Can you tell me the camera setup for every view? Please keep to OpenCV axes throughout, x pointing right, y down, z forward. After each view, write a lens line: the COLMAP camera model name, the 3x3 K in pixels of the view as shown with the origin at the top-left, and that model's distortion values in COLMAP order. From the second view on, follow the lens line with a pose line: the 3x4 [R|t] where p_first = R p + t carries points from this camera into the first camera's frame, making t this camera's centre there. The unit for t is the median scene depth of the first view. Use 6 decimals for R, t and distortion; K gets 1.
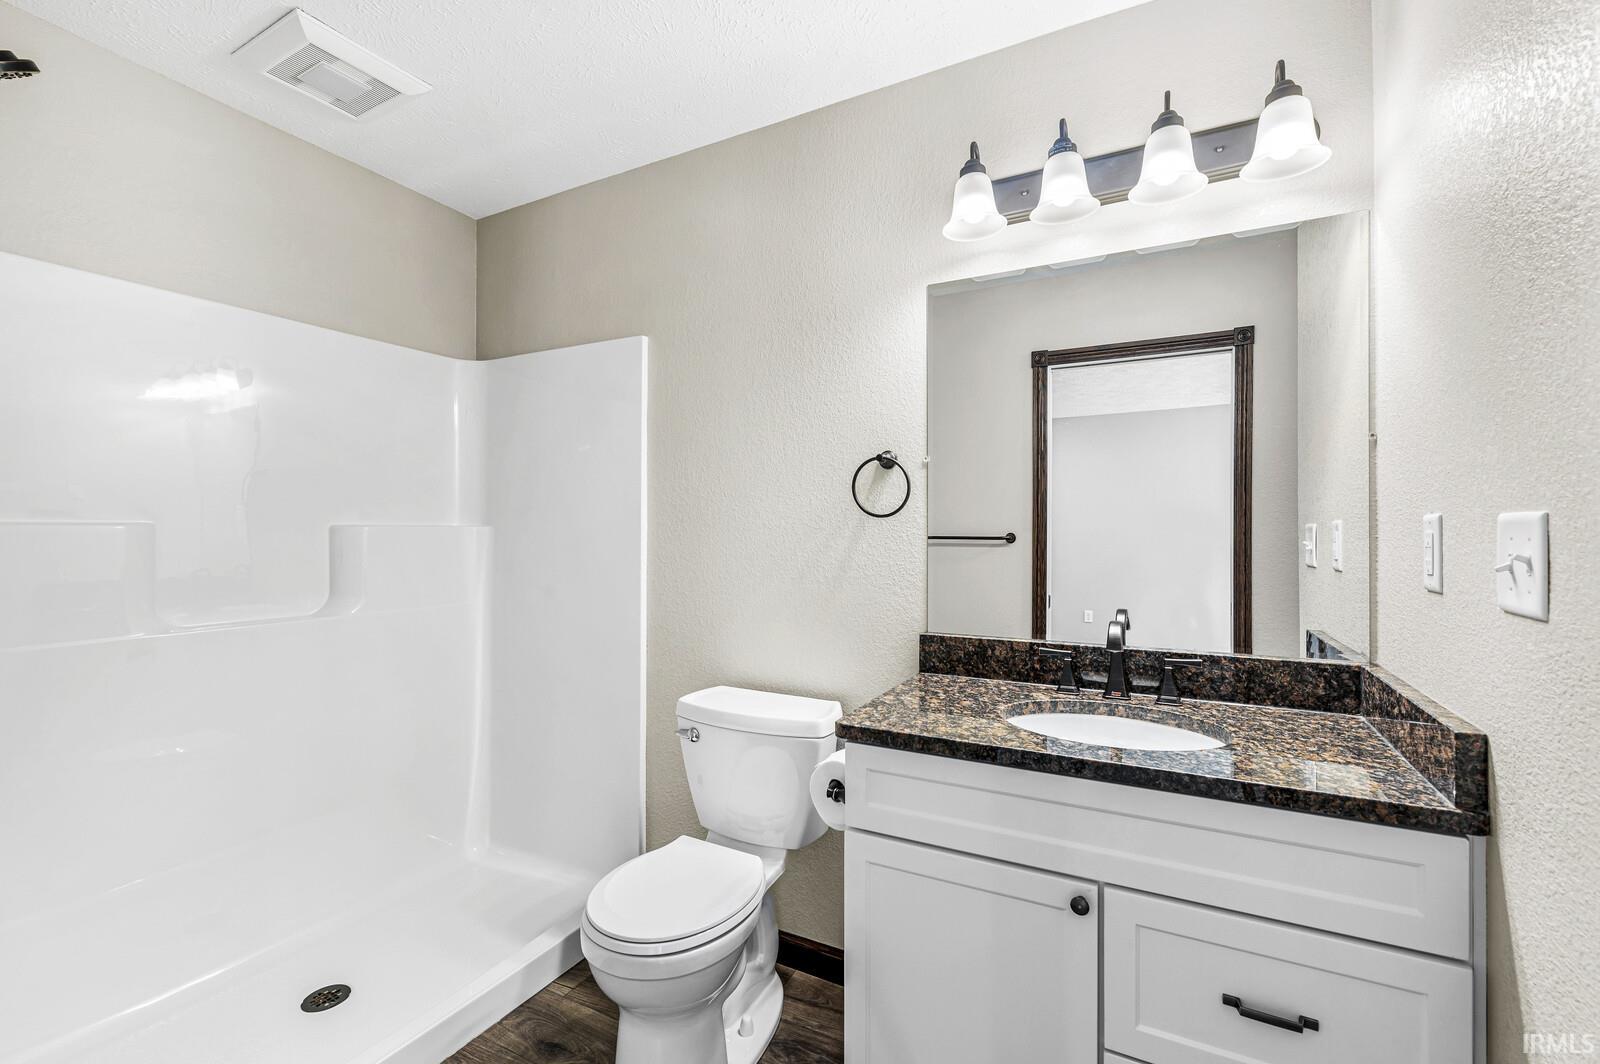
lens RADIAL K [[627.6, 0, 802.3], [0, 627.6, 528.8], [0, 0, 1]] dist [0.016207, 0.000186]
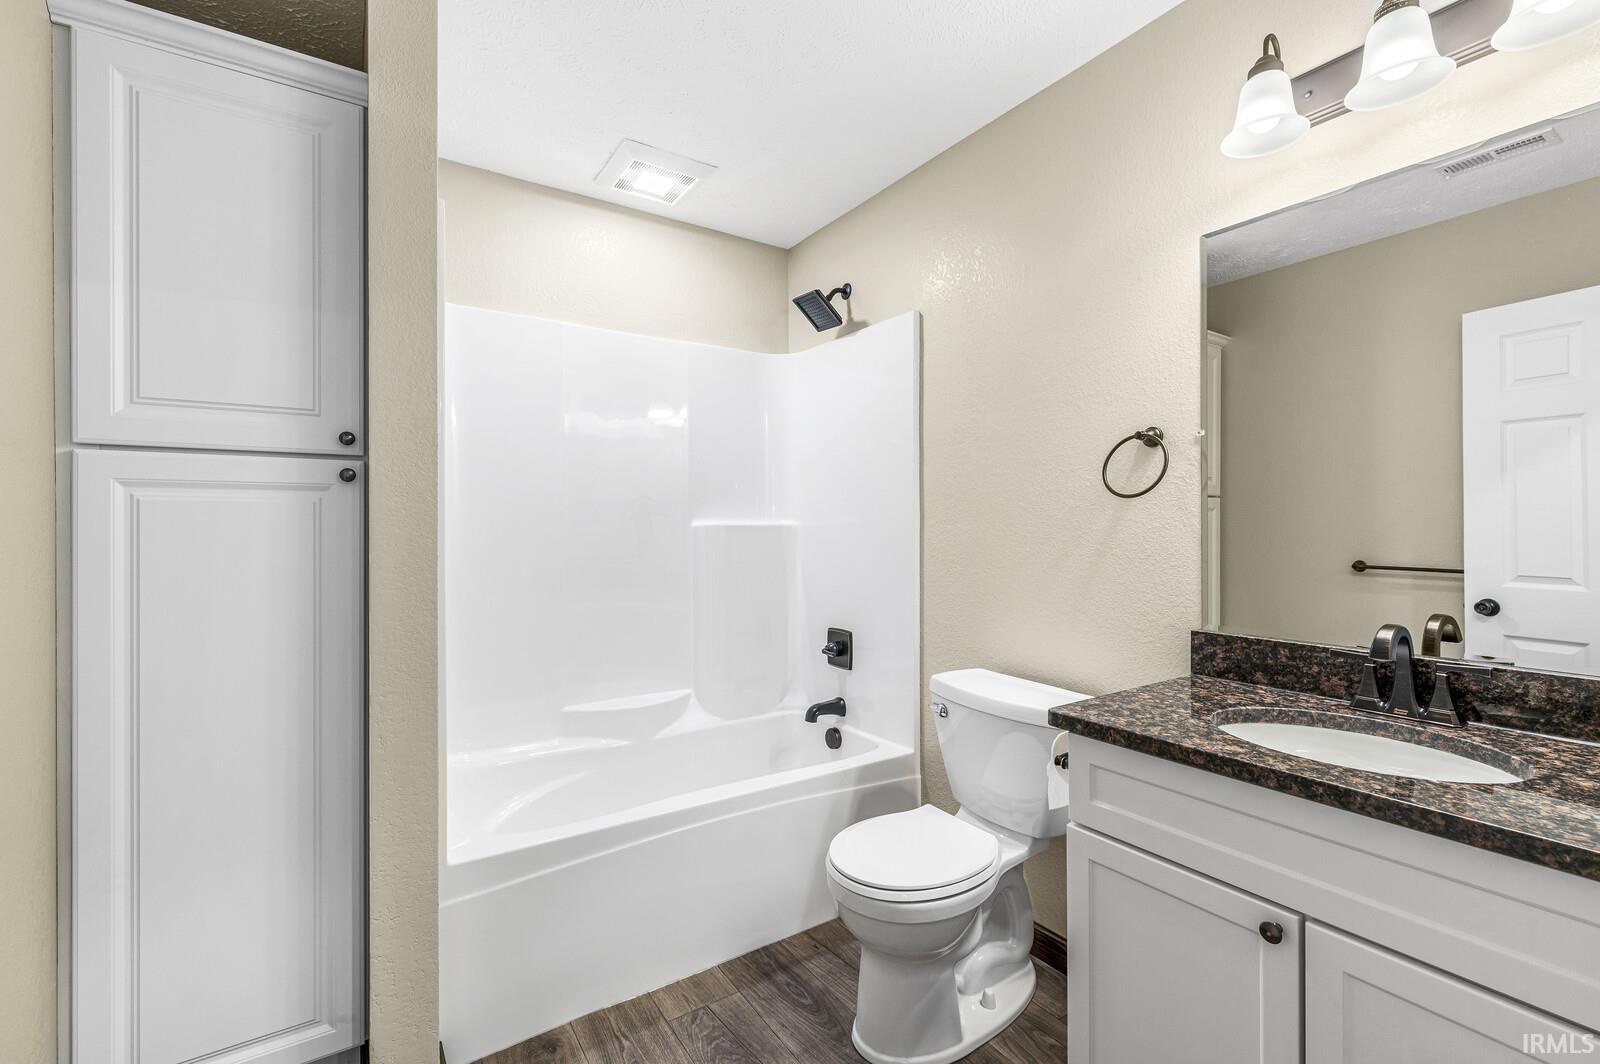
lens RADIAL K [[708.0, 0, 799.9], [0, 708.0, 529.6], [0, 0, 1]] dist [-0.002384, 0.000119]
pose [[0.846122, -0.000716, -0.532989, 0.265999], [0.013779, 0.999694, 0.020531, 0.000271], [0.532811, -0.024715, 0.845873, -0.117448]]
